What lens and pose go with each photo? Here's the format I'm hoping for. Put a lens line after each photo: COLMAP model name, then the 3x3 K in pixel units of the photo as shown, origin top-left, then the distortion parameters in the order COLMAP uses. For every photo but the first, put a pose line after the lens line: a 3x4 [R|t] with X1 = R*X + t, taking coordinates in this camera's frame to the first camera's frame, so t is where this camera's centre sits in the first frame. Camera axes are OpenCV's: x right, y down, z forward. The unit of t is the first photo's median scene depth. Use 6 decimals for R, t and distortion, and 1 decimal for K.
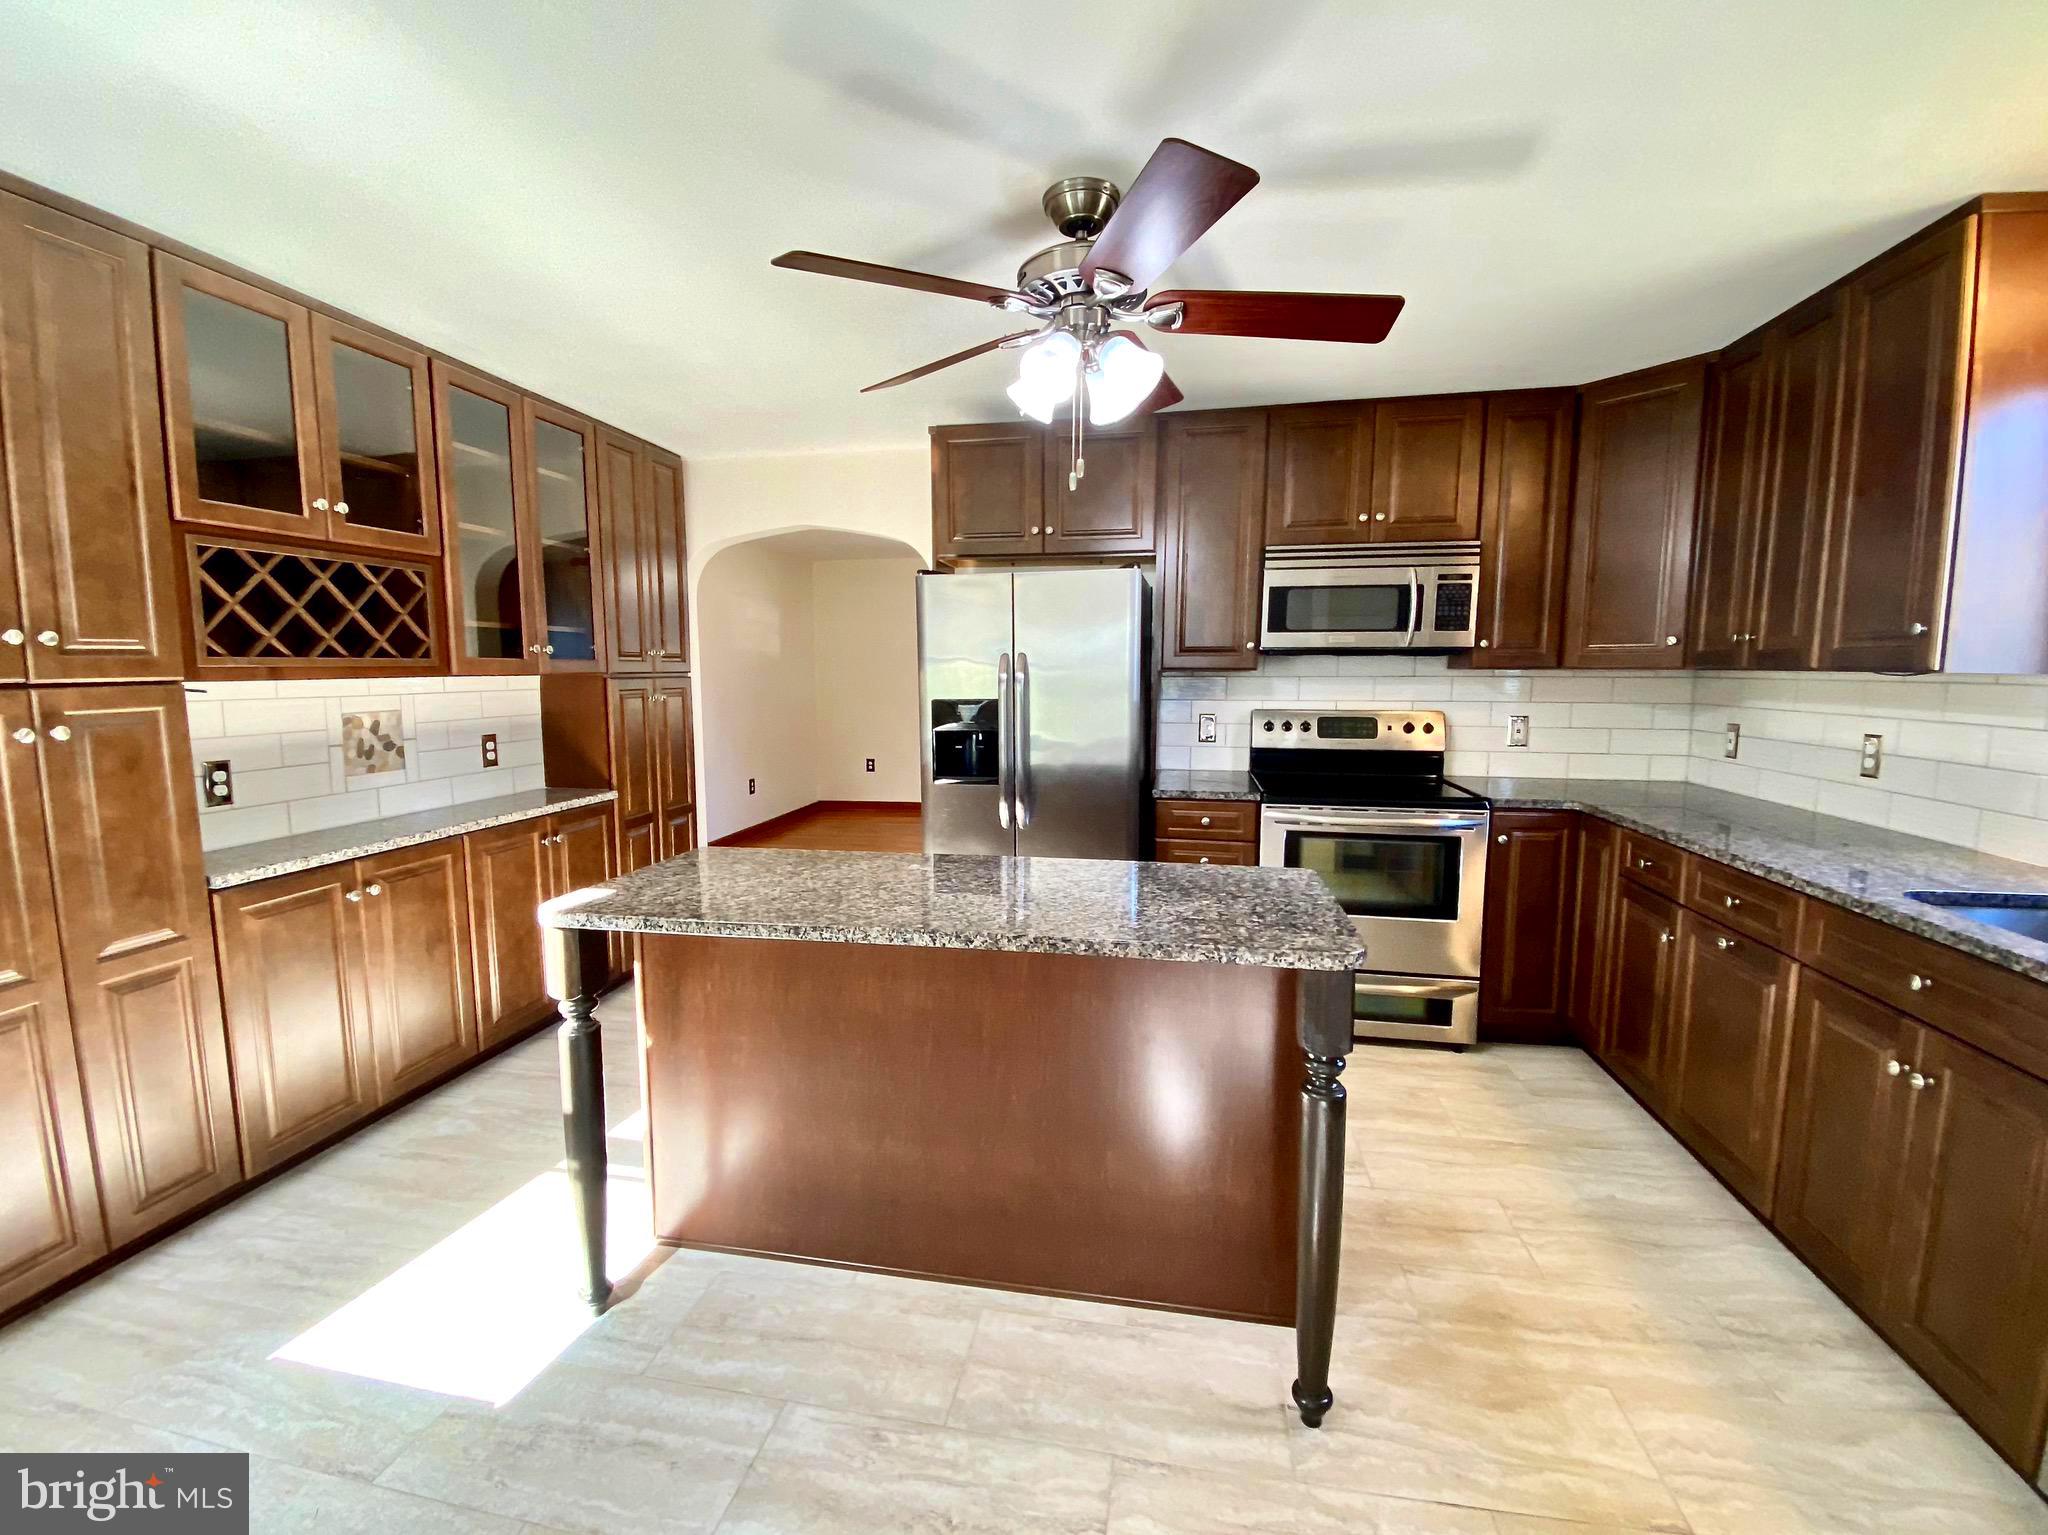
lens RADIAL K [[869.1, 0, 1015.7], [0, 869.1, 766.6], [0, 0, 1]] dist [0.029746, -0.021250]
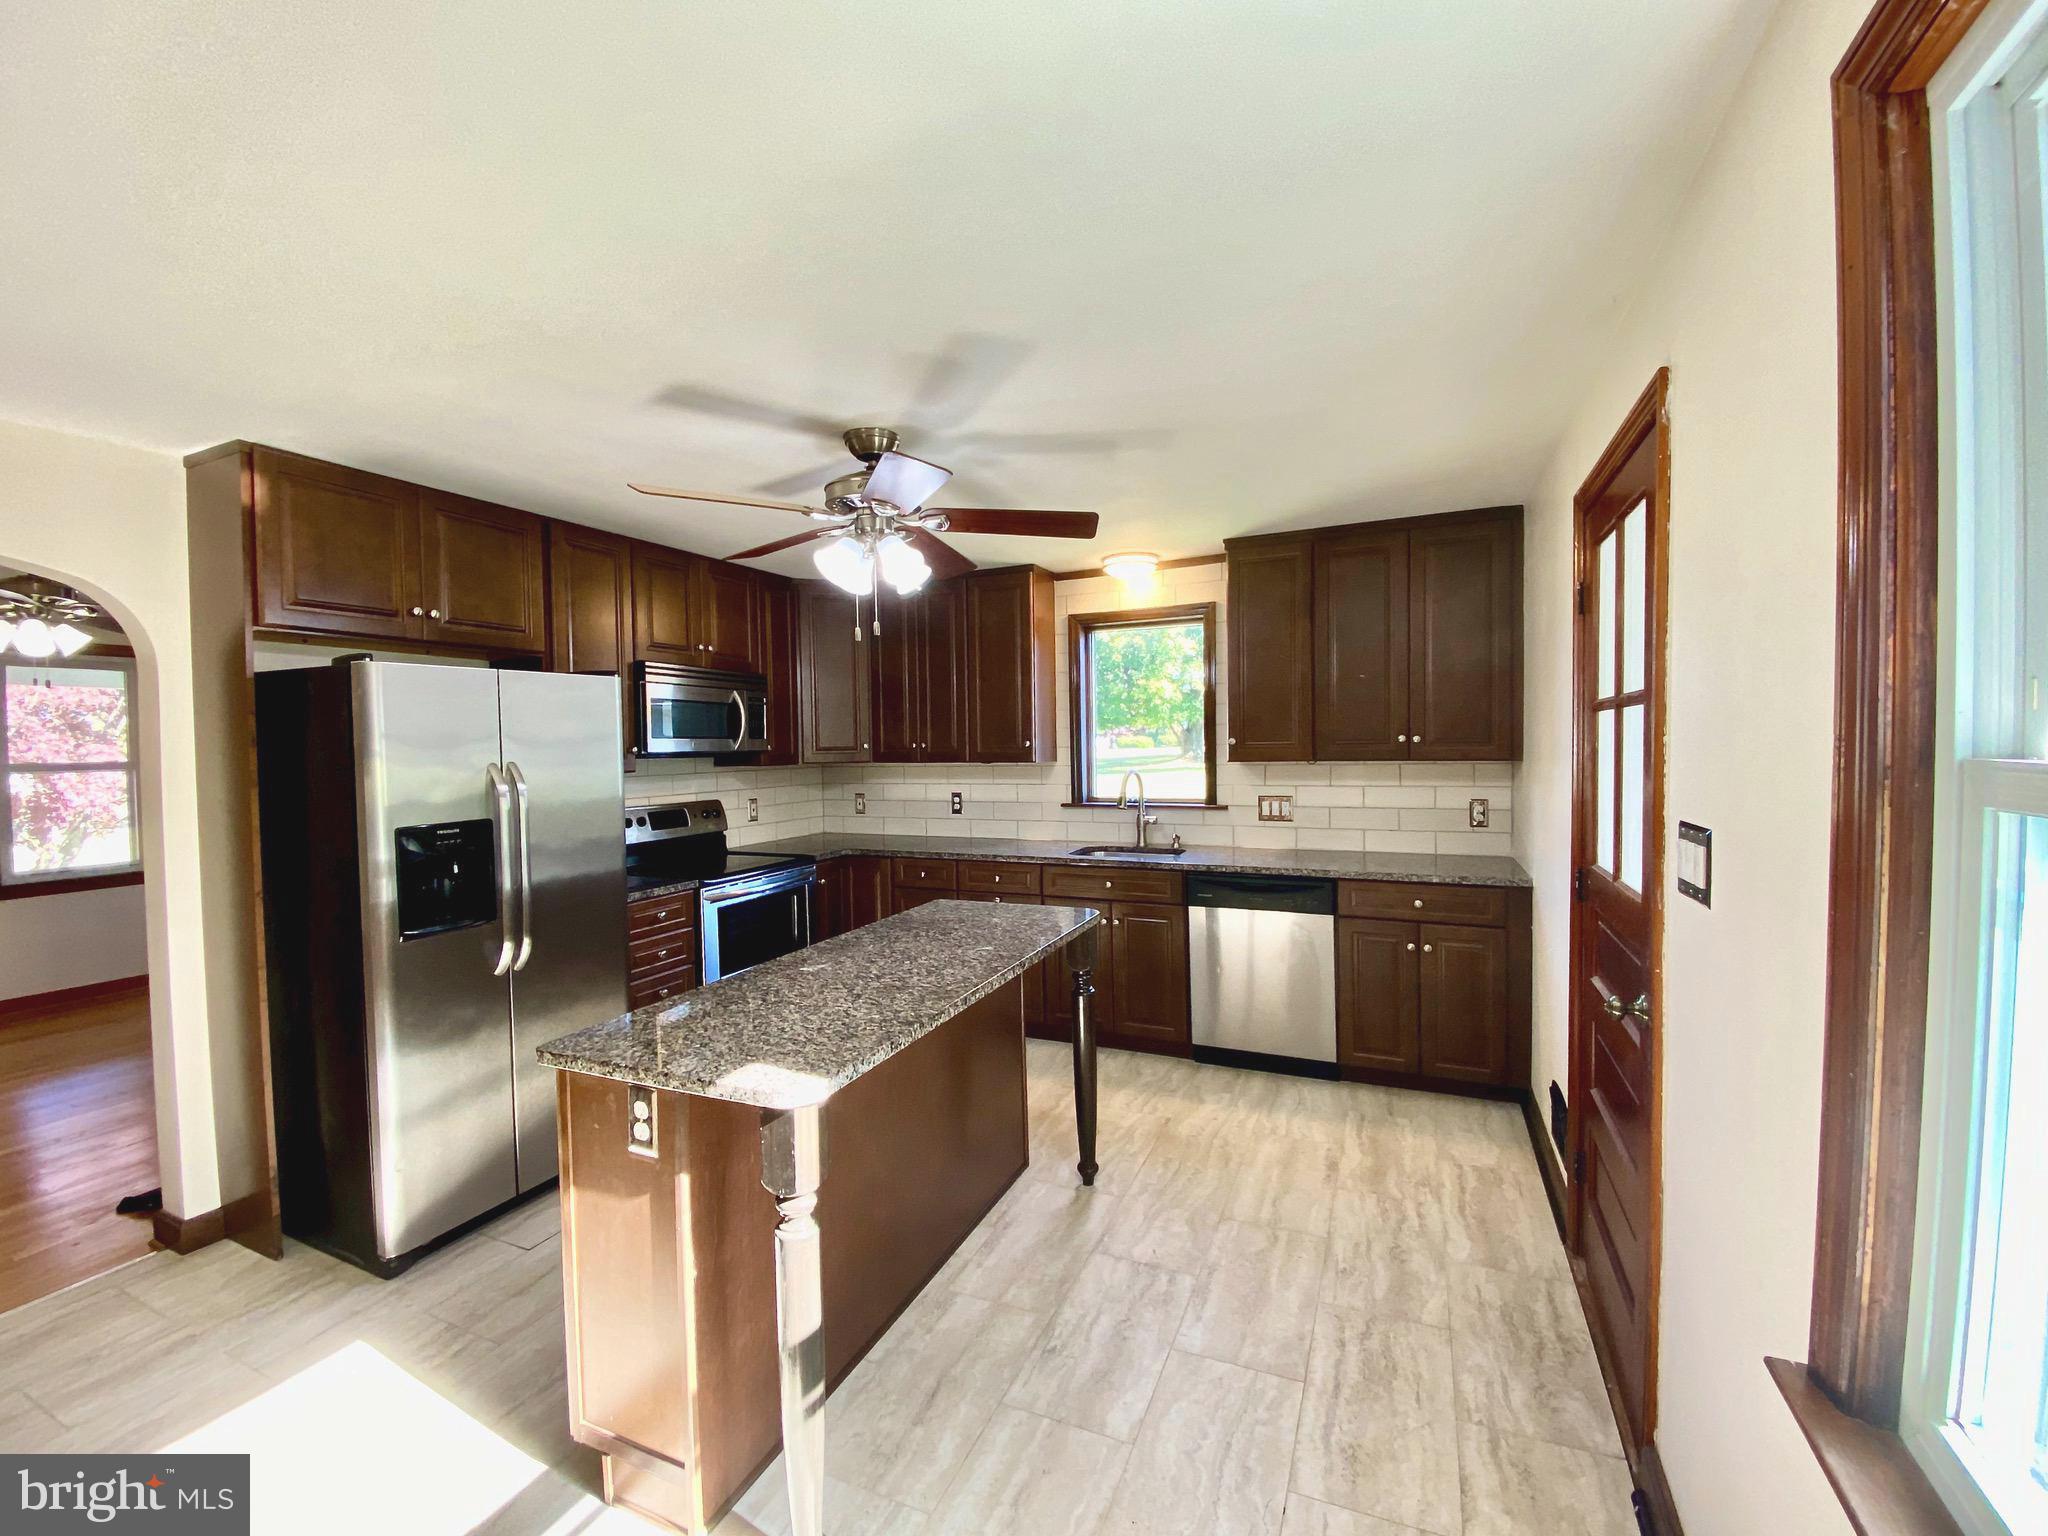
lens RADIAL K [[869.1, 0, 1015.7], [0, 869.1, 767.1], [0, 0, 1]] dist [0.029746, -0.021250]
pose [[0.230614, -0.032234, 0.972511, -0.918155], [0.126496, 0.991963, 0.002882, -0.083988], [-0.964788, 0.122354, 0.232838, 0.400779]]
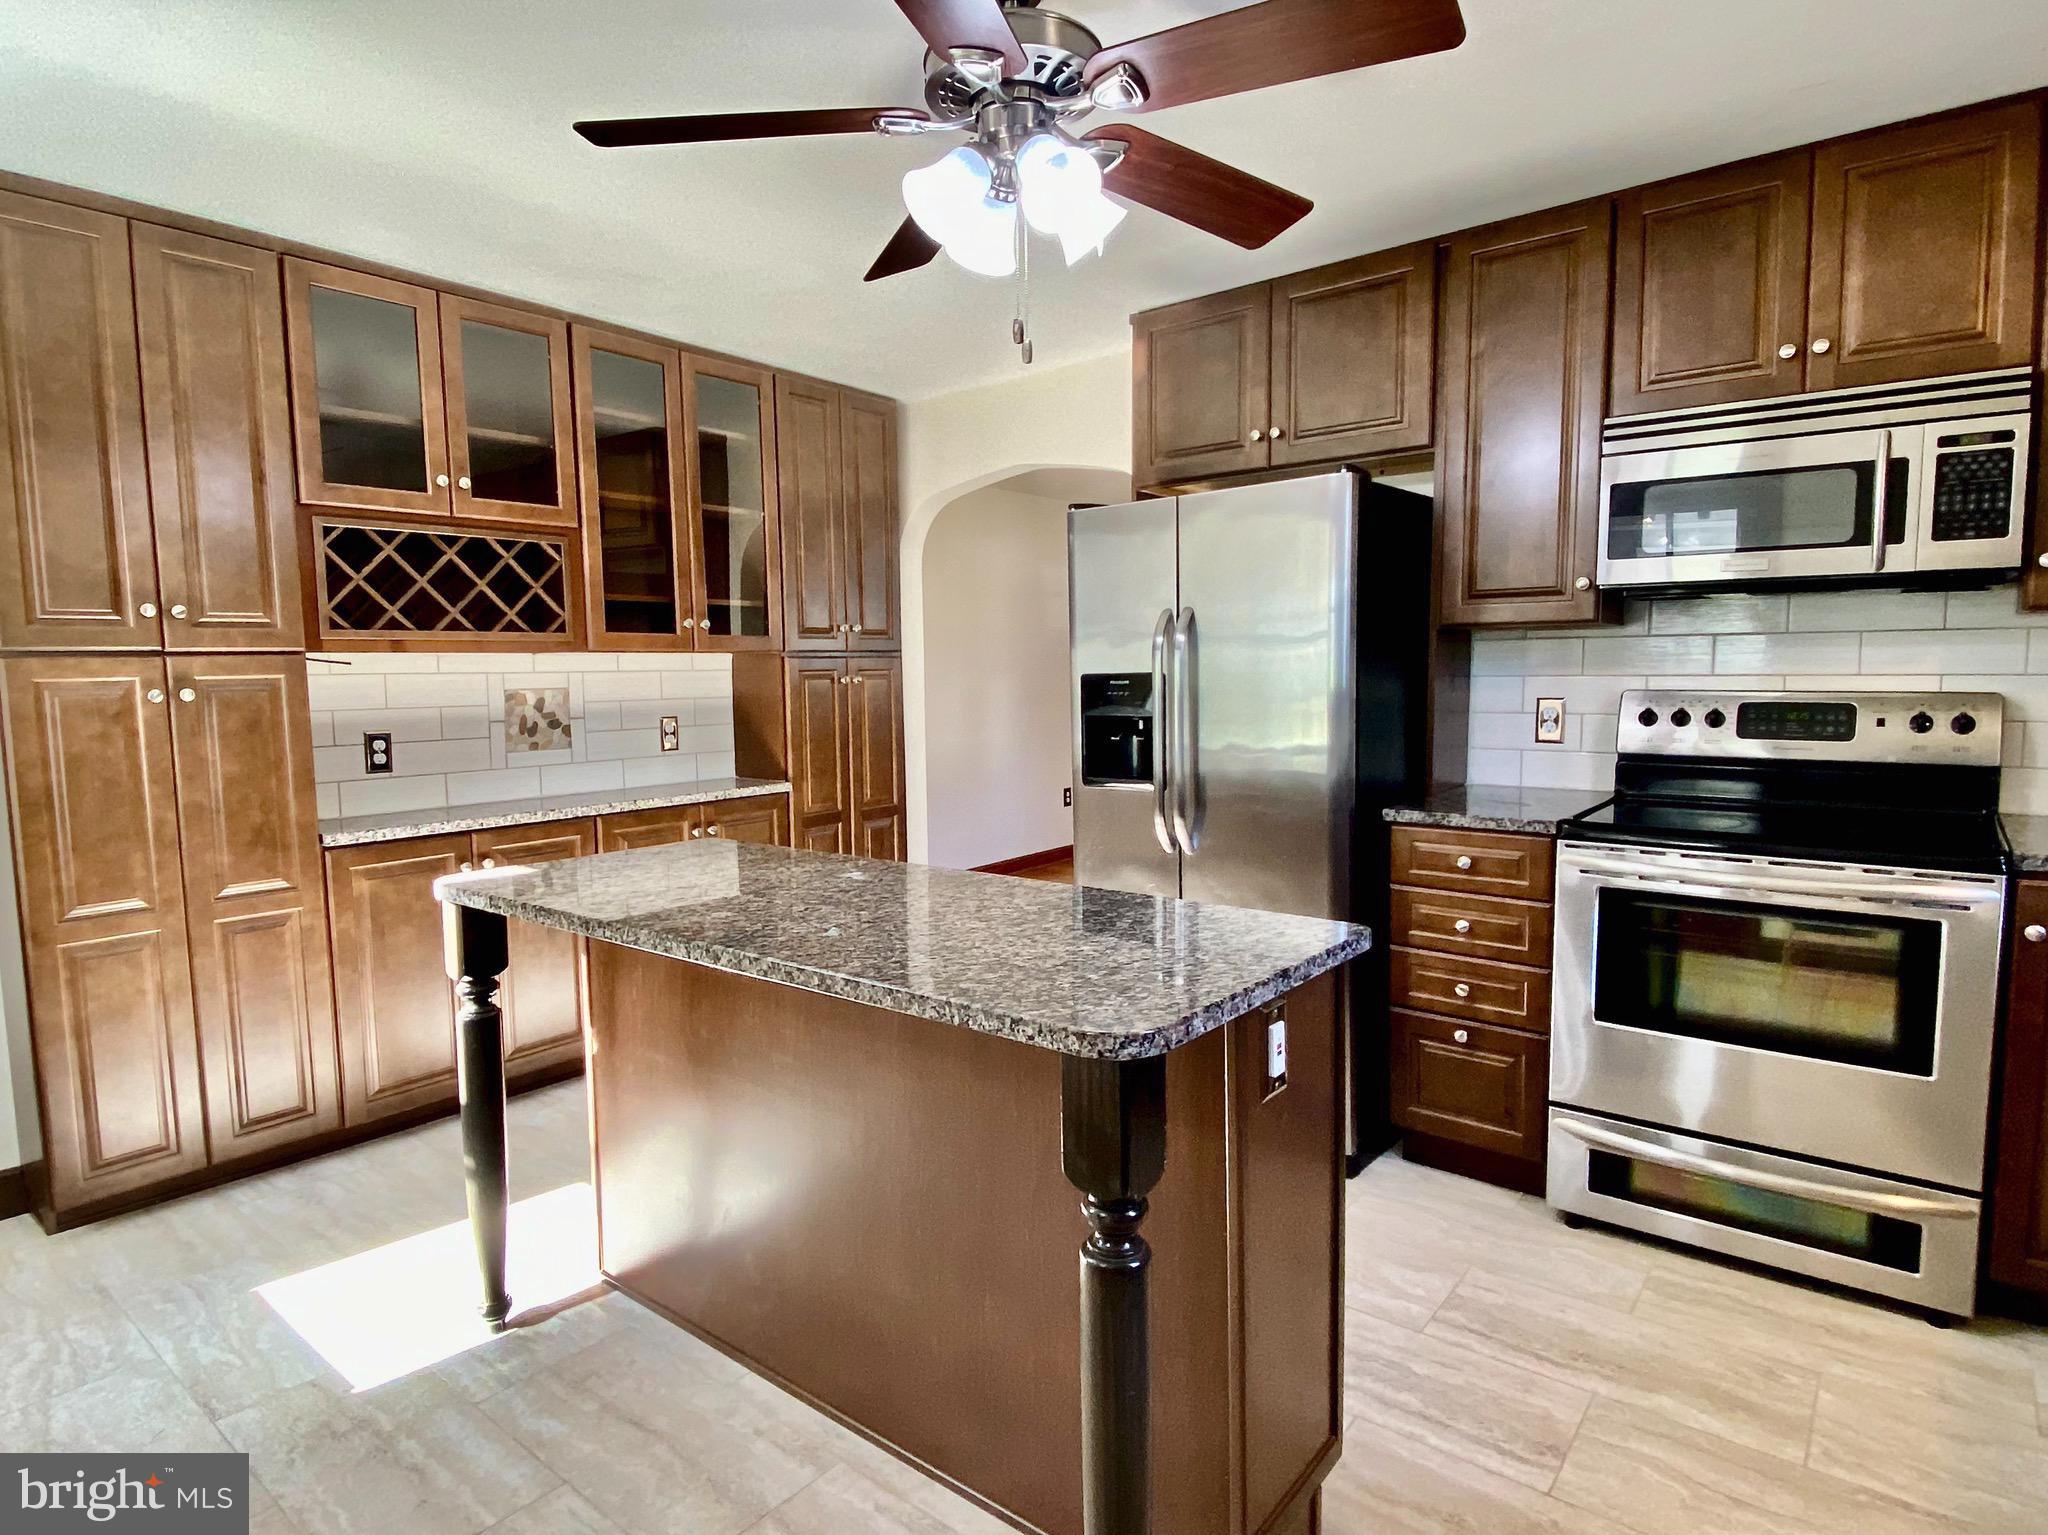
lens RADIAL K [[1128.2, 0, 1024.0], [0, 1128.2, 767.5], [0, 0, 1]] dist [0.036892, -0.026425]
pose [[0.882600, 0.031091, -0.469095, 0.412752], [-0.040275, 0.999143, -0.009556, 0.019132], [0.468396, 0.027327, 0.883096, 0.145673]]
